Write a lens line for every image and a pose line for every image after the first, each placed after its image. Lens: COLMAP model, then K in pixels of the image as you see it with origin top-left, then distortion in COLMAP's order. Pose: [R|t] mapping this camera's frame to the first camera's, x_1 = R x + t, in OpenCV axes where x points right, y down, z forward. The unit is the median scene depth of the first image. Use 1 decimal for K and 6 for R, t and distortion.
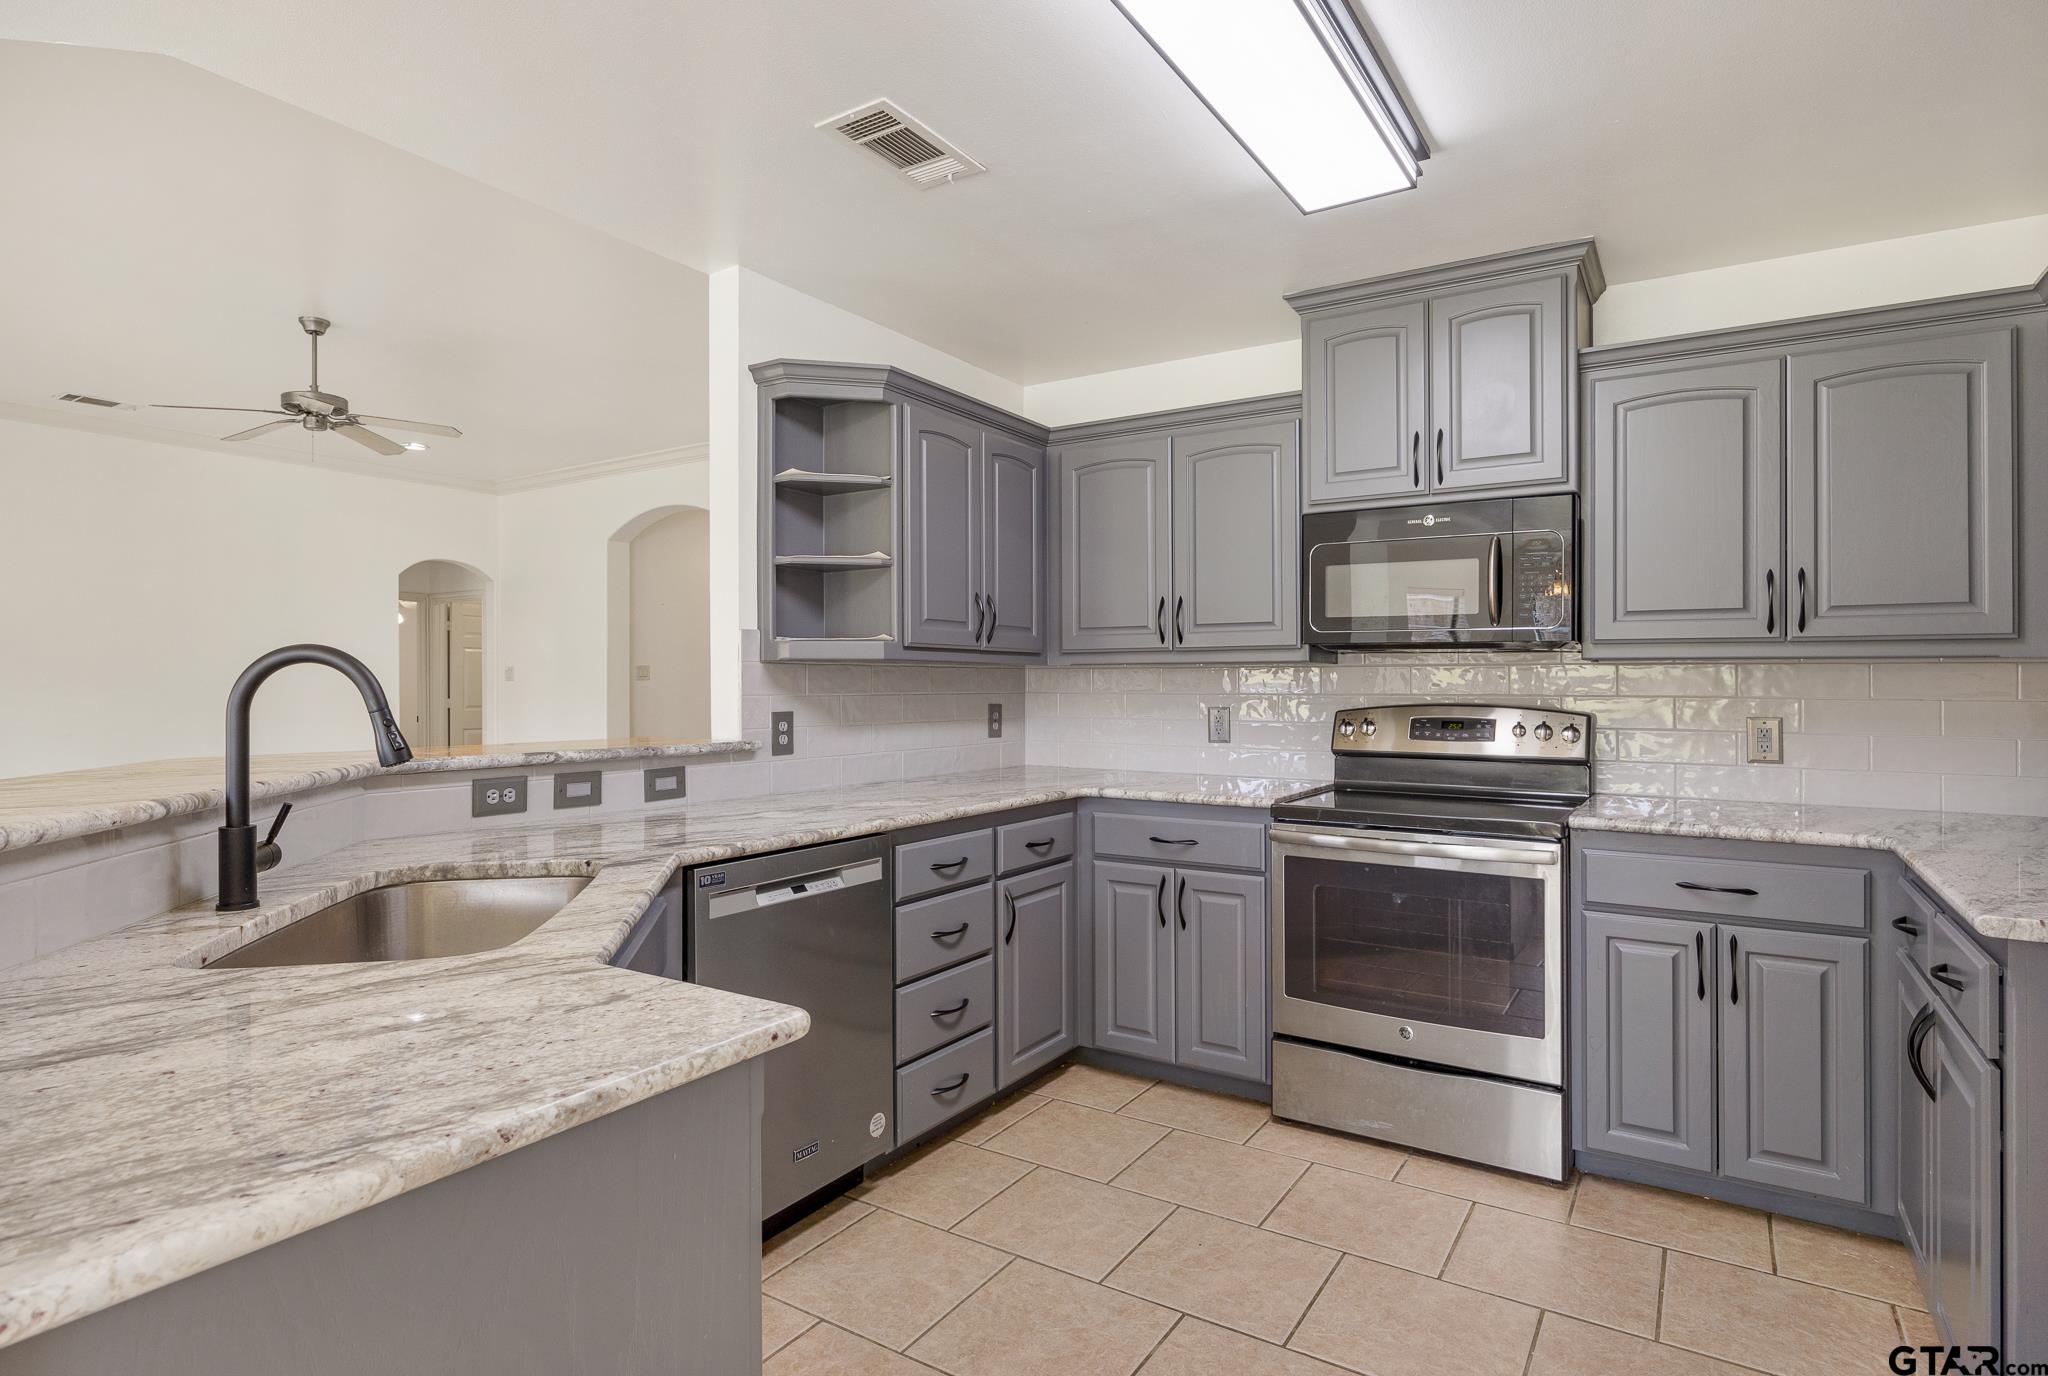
lens RADIAL K [[1073.9, 0, 1022.0], [0, 1073.9, 683.7], [0, 0, 1]] dist [-0.001303, 0.000719]
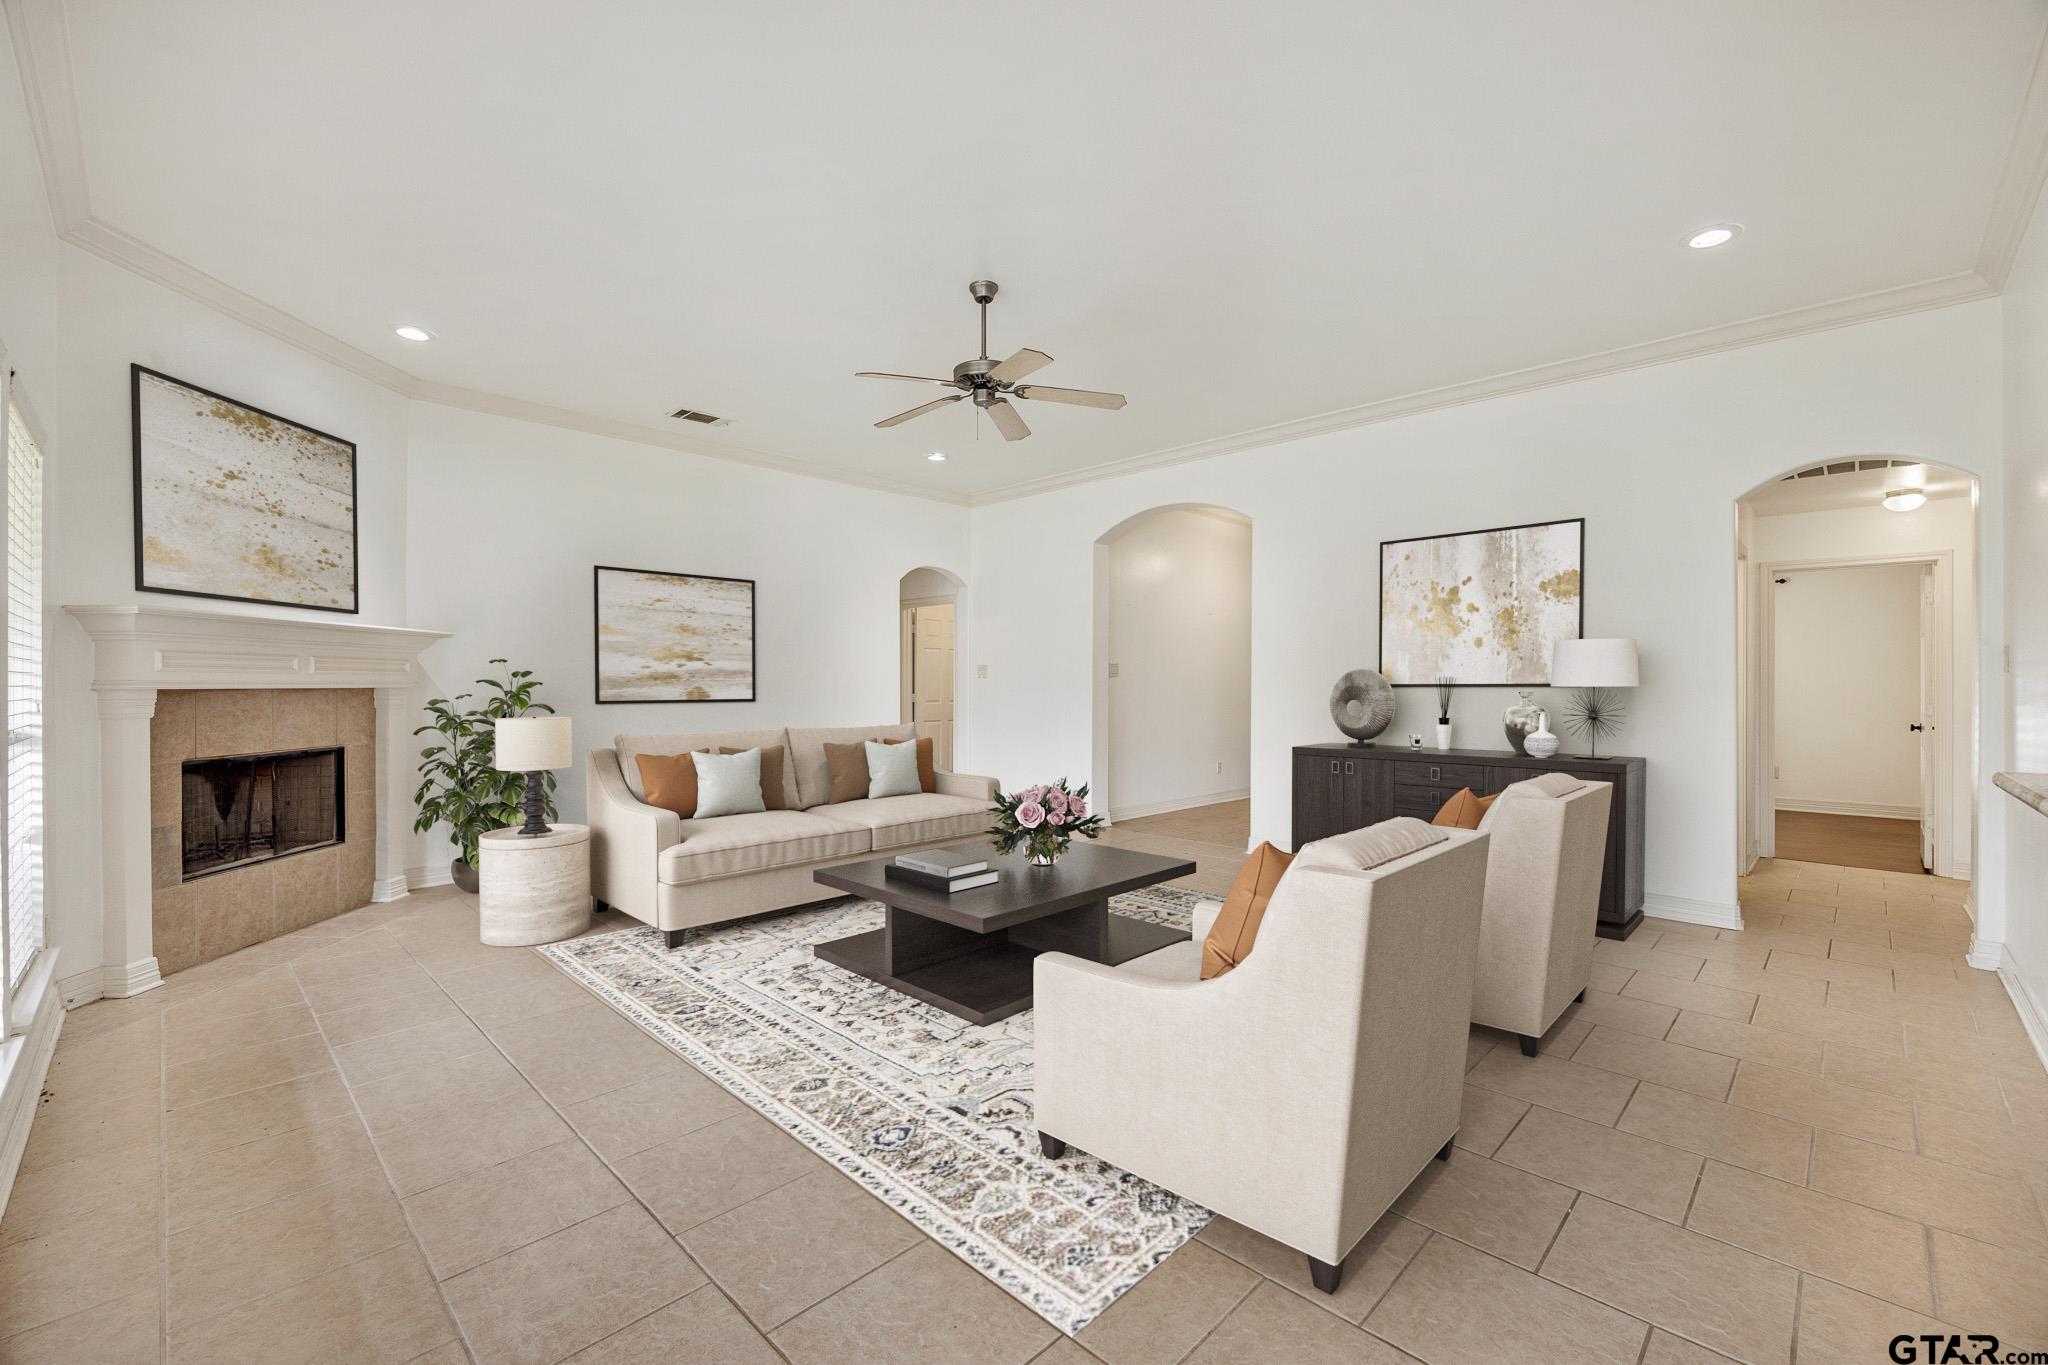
lens RADIAL K [[862.0, 0, 1029.3], [0, 862.0, 684.3], [0, 0, 1]] dist [-0.000583, -0.000207]
pose [[0.980843, -0.000474, -0.194800, -0.819202], [0.001118, 0.999994, 0.003194, 0.003934], [0.194797, -0.003350, 0.980838, 0.479486]]
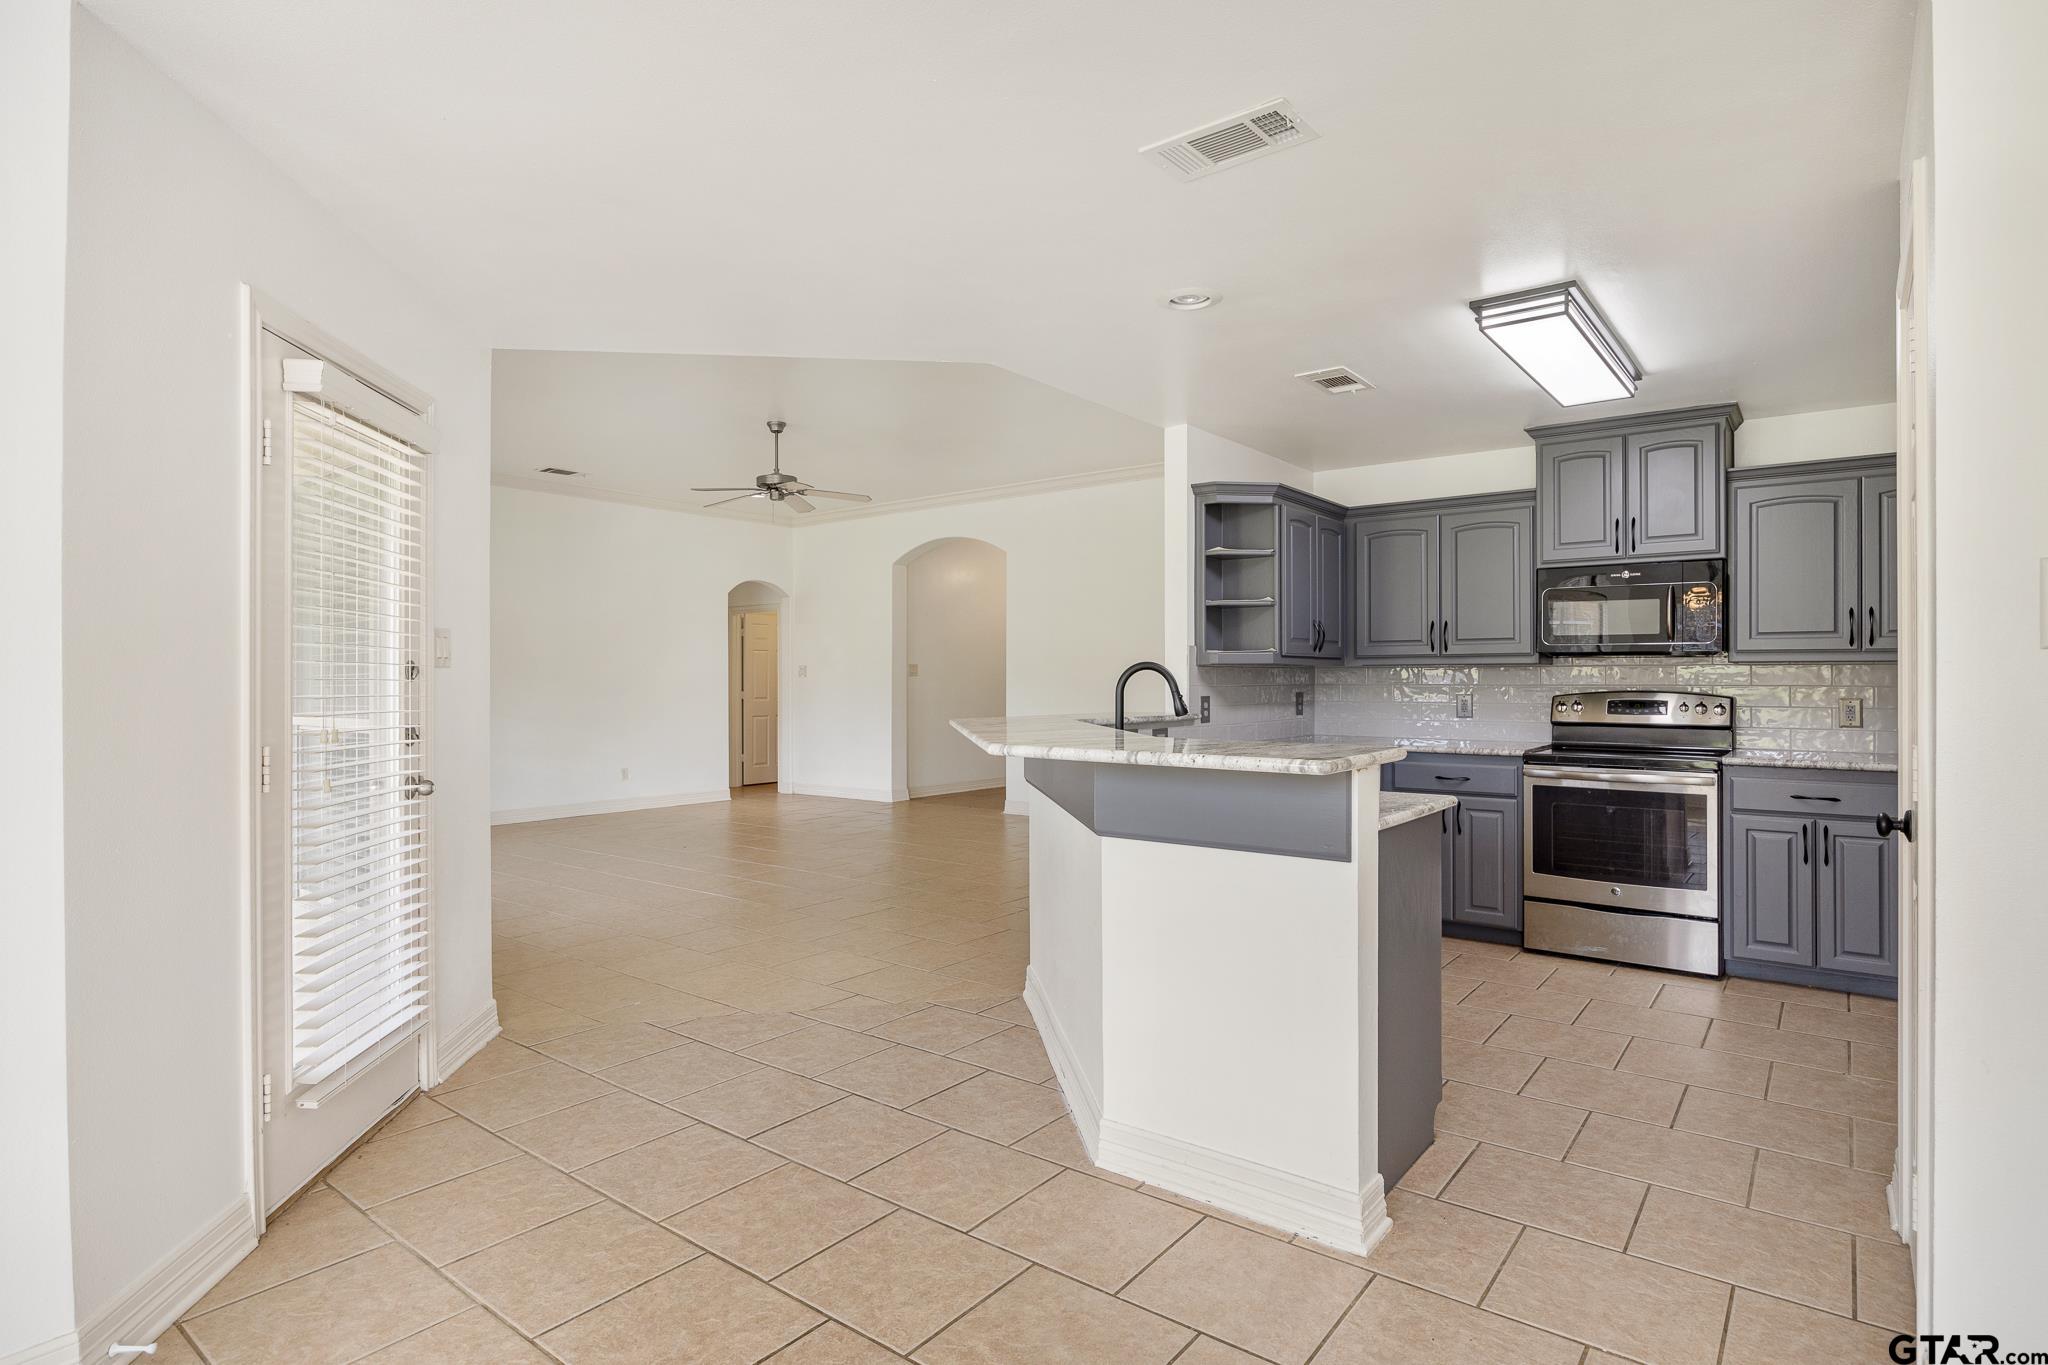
lens RADIAL K [[1059.3, 0, 1024.0], [0, 1059.3, 682.5], [0, 0, 1]] dist [0.004236, -0.000256]
pose [[0.996439, -0.002665, -0.084273, -0.372480], [0.003063, 0.999985, 0.004593, -0.002914], [0.084260, -0.004835, 0.996432, -0.632684]]
